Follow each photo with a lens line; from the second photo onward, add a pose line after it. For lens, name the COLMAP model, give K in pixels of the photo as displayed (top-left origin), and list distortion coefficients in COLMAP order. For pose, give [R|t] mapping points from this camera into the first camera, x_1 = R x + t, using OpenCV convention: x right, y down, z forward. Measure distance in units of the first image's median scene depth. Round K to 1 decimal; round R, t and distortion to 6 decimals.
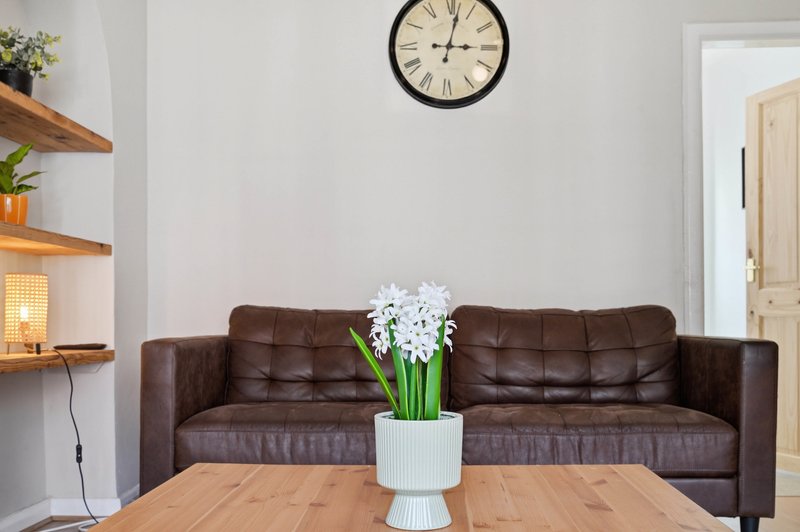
lens RADIAL K [[820.2, 0, 402.3], [0, 820.2, 314.7], [0, 0, 1]] dist [-0.000248, 0.006417]
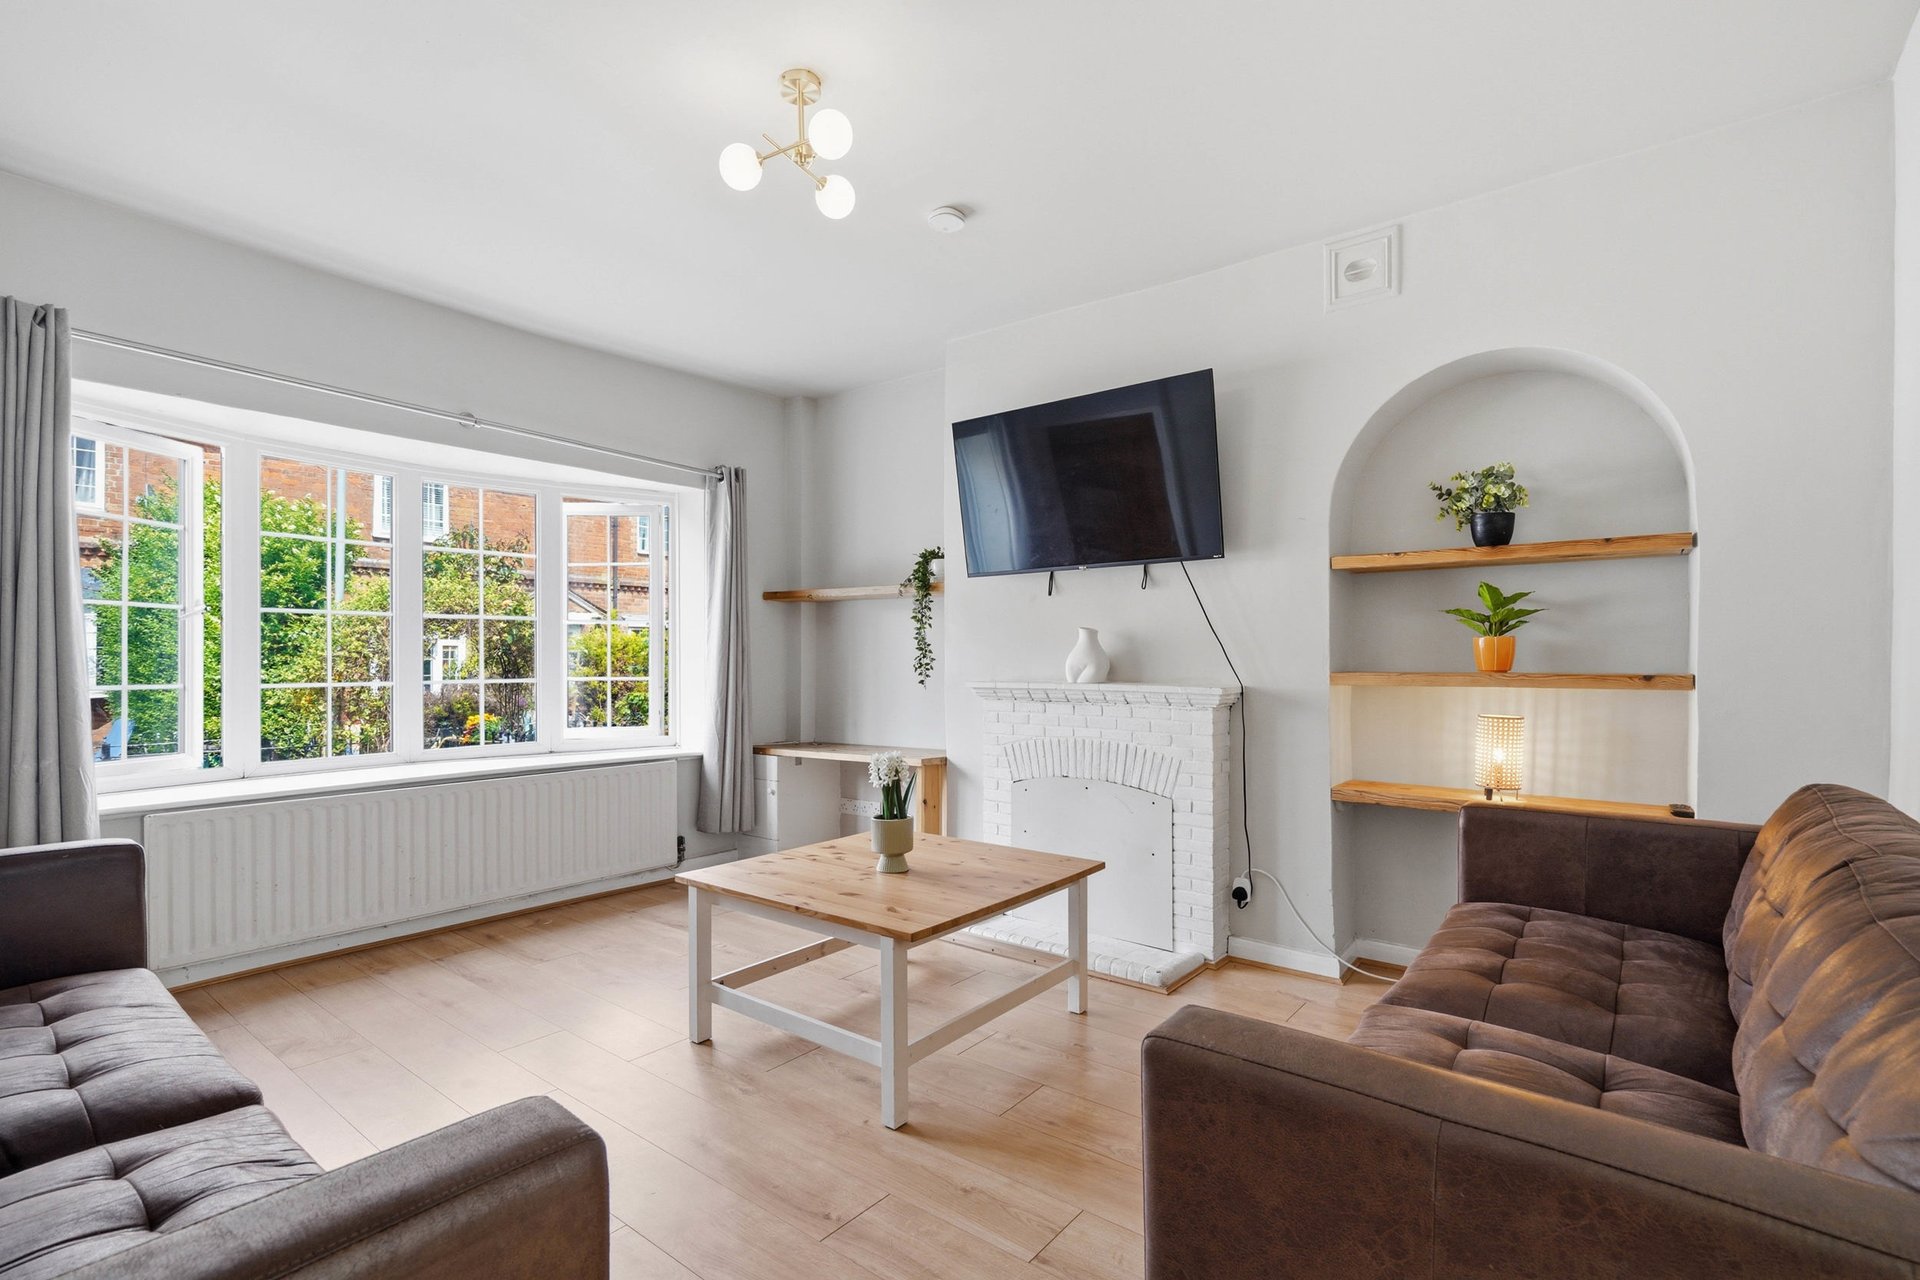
lens RADIAL K [[888.2, 0, 951.9], [0, 888.2, 660.6], [0, 0, 1]] dist [0.000685, 0.000151]
pose [[-0.587876, 0.009477, -0.808895, 0.659965], [0.008926, 0.999946, 0.005228, -0.107187], [0.808902, -0.004147, -0.587930, 0.929778]]
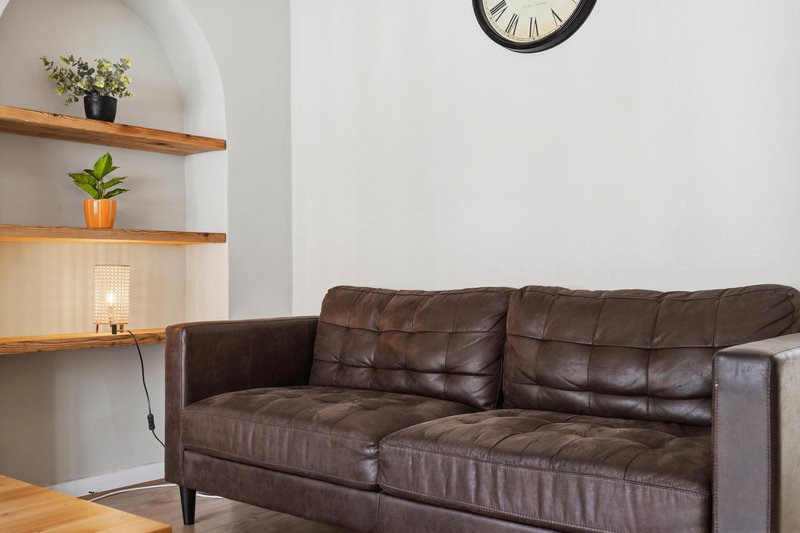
lens RADIAL K [[801.4, 0, 400.0], [0, 801.4, 266.5], [0, 0, 1]] dist [0.006244, 0.004188]
pose [[0.796968, -0.016930, -0.603785, 0.483811], [0.014267, 0.999856, -0.009203, -0.026758], [0.603853, -0.001280, 0.797094, 0.280277]]
